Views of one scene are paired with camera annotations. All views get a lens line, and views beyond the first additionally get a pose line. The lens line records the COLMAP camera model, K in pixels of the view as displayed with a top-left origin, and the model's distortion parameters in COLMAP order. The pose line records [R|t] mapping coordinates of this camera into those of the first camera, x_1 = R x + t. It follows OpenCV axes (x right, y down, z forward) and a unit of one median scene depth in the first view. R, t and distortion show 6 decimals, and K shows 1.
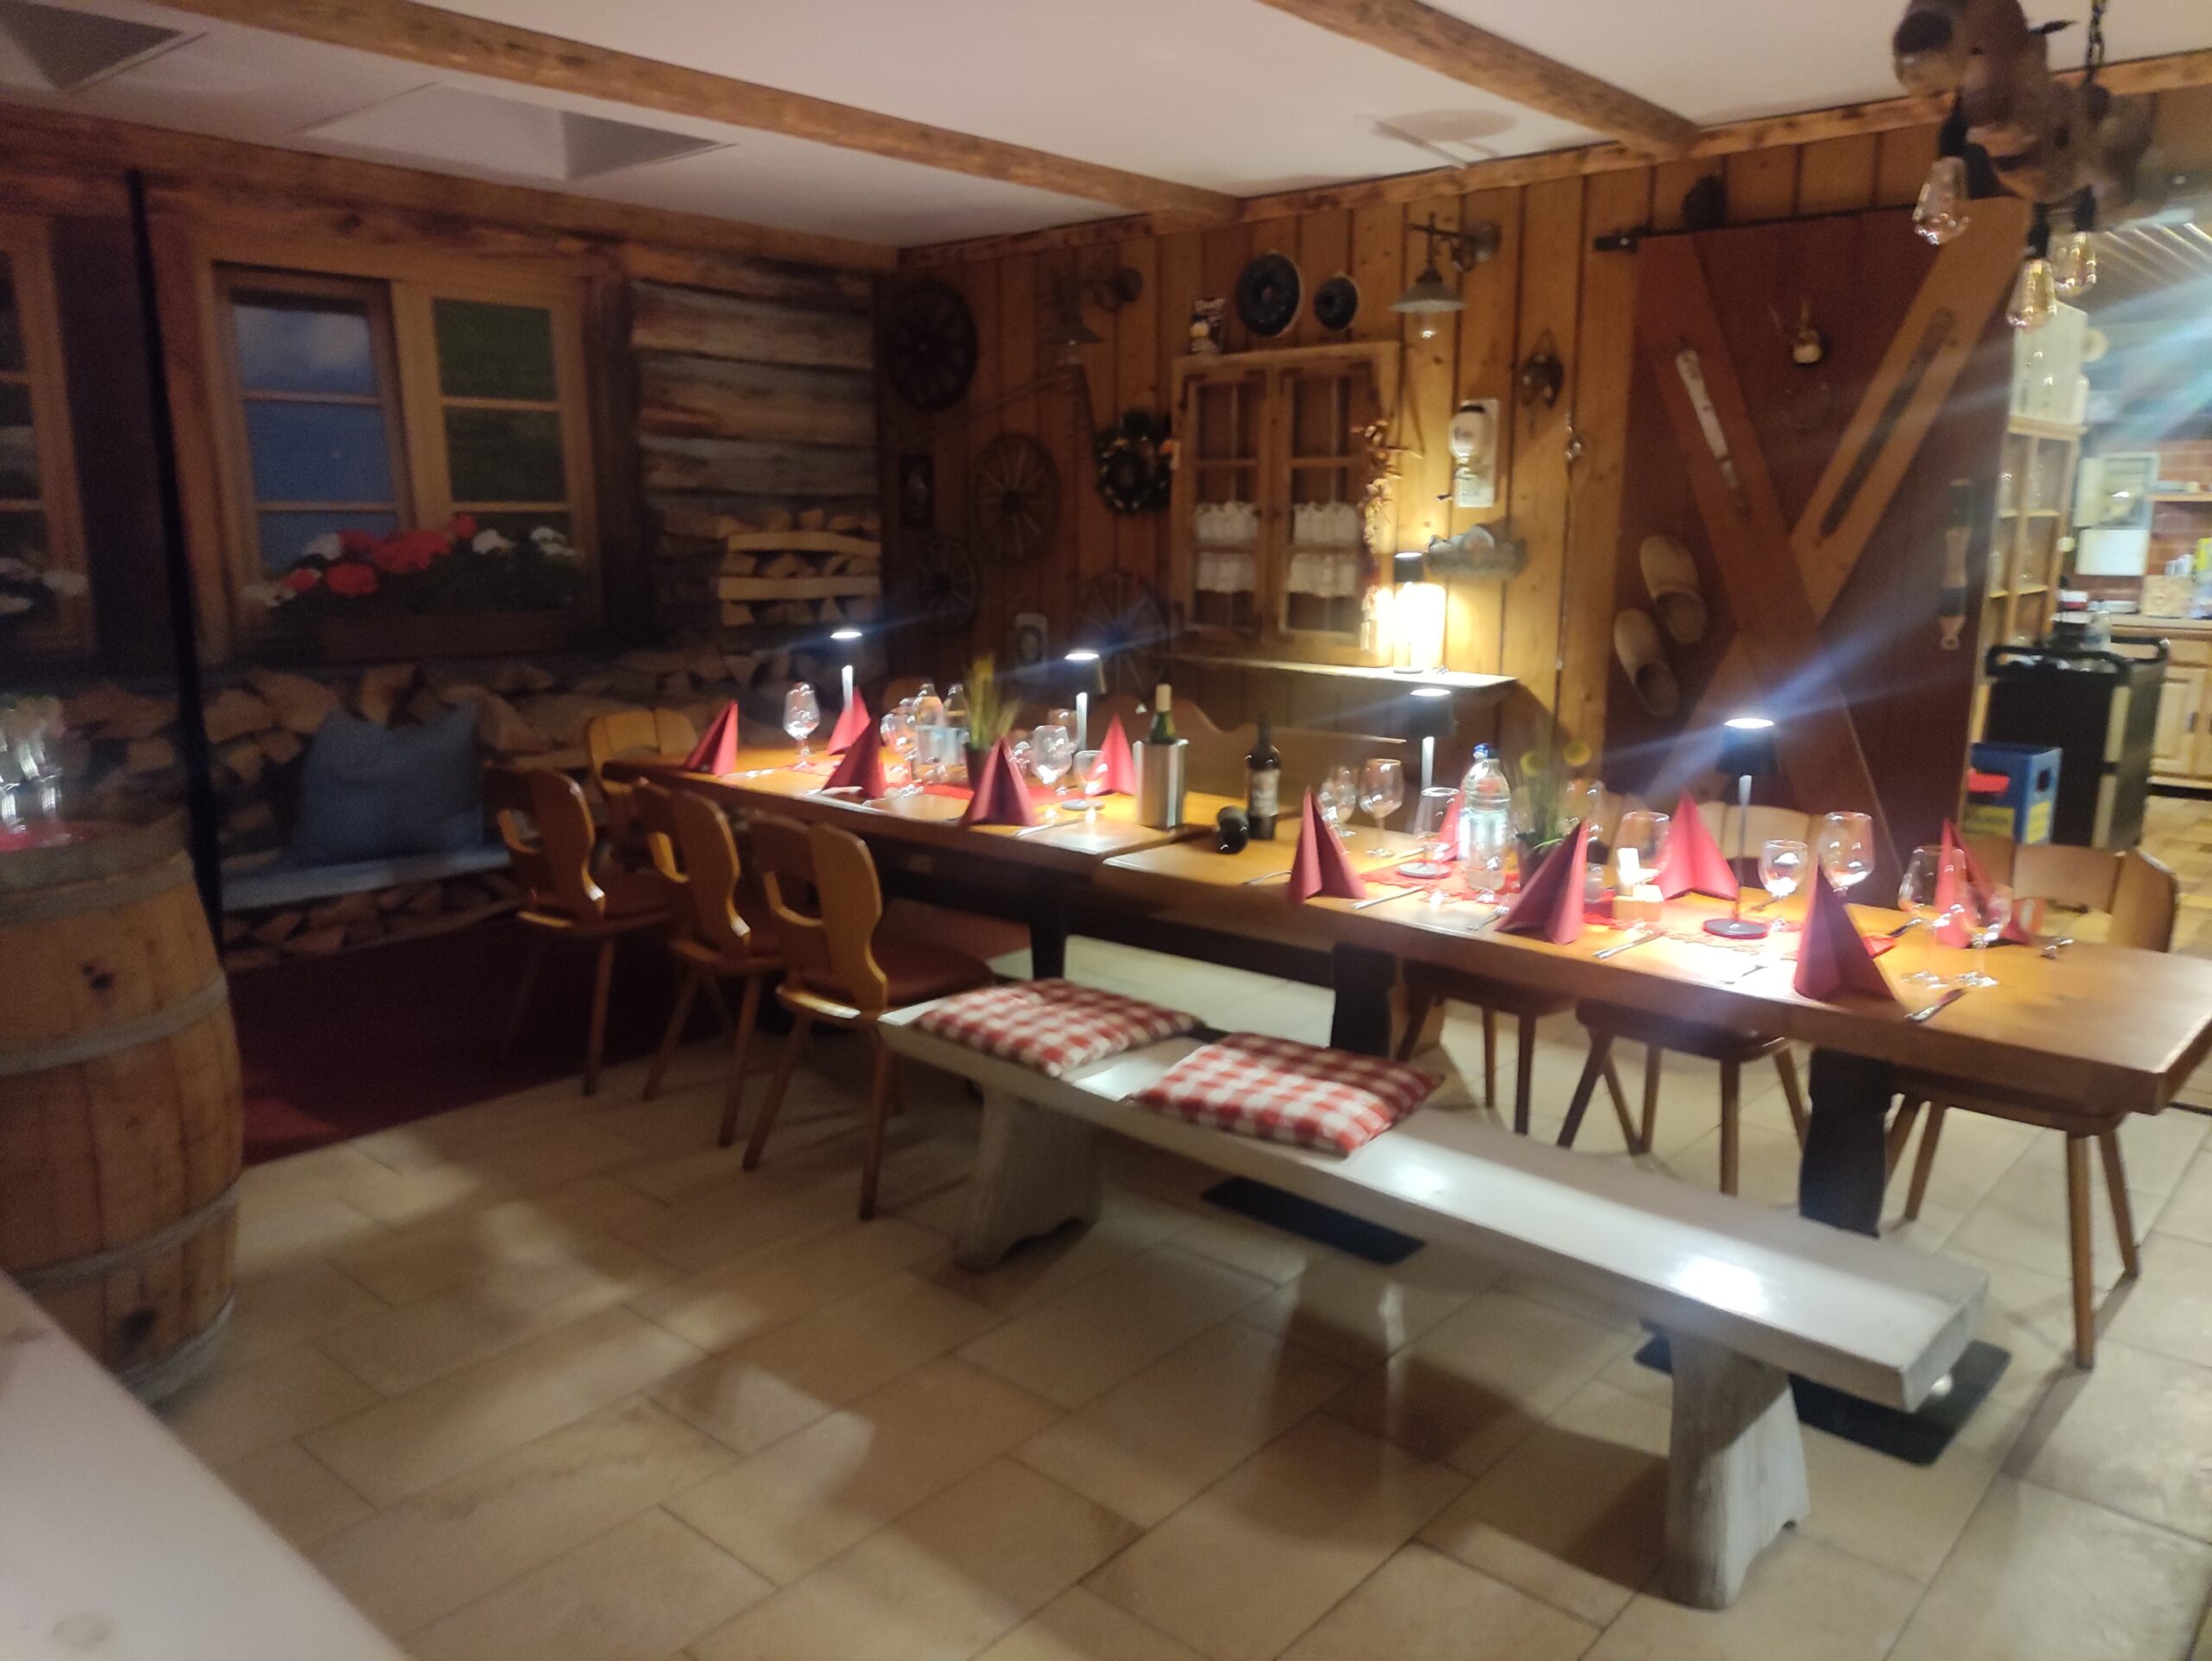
lens RADIAL K [[1640.1, 0, 1106.0], [0, 1640.1, 830.5], [0, 0, 1]] dist [0.067394, -0.067278]
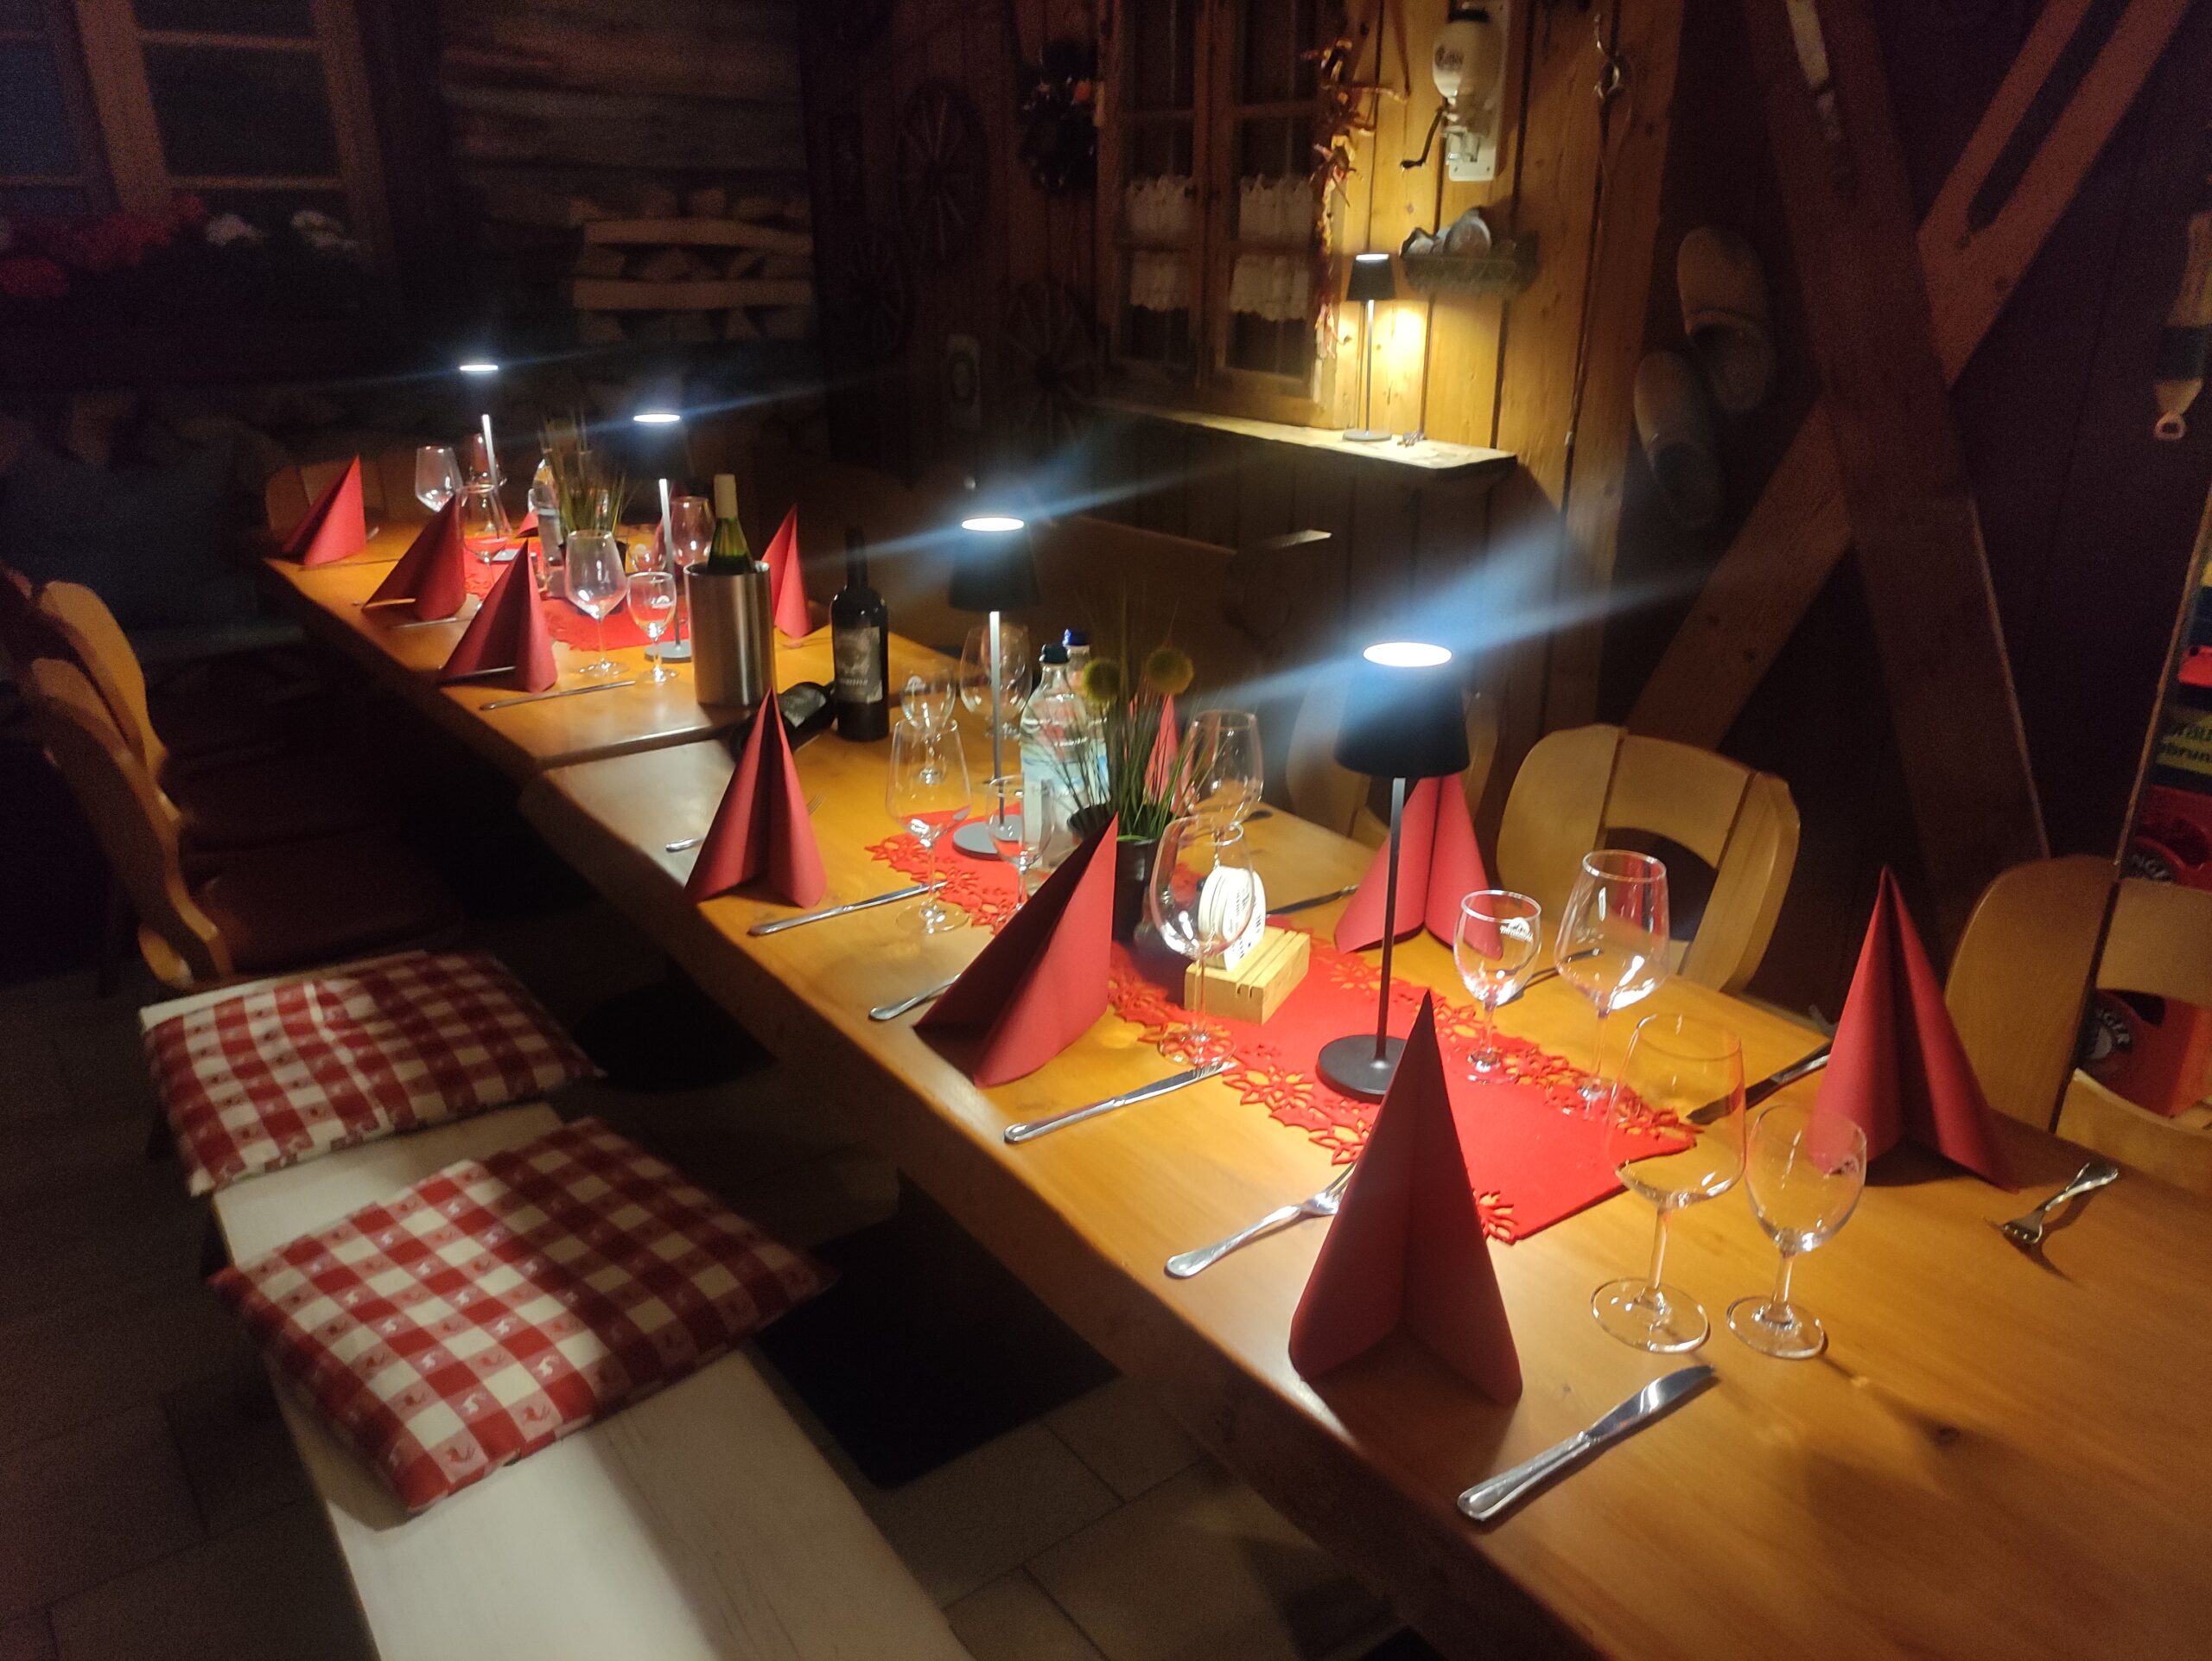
lens RADIAL K [[1640.1, 0, 1106.0], [0, 1640.1, 830.5], [0, 0, 1]] dist [0.067394, -0.067278]
pose [[0.980606, 0.070169, -0.182999, 0.207080], [-0.038195, 0.984230, 0.172722, -0.048609], [0.192232, -0.162382, 0.967822, 0.282403]]
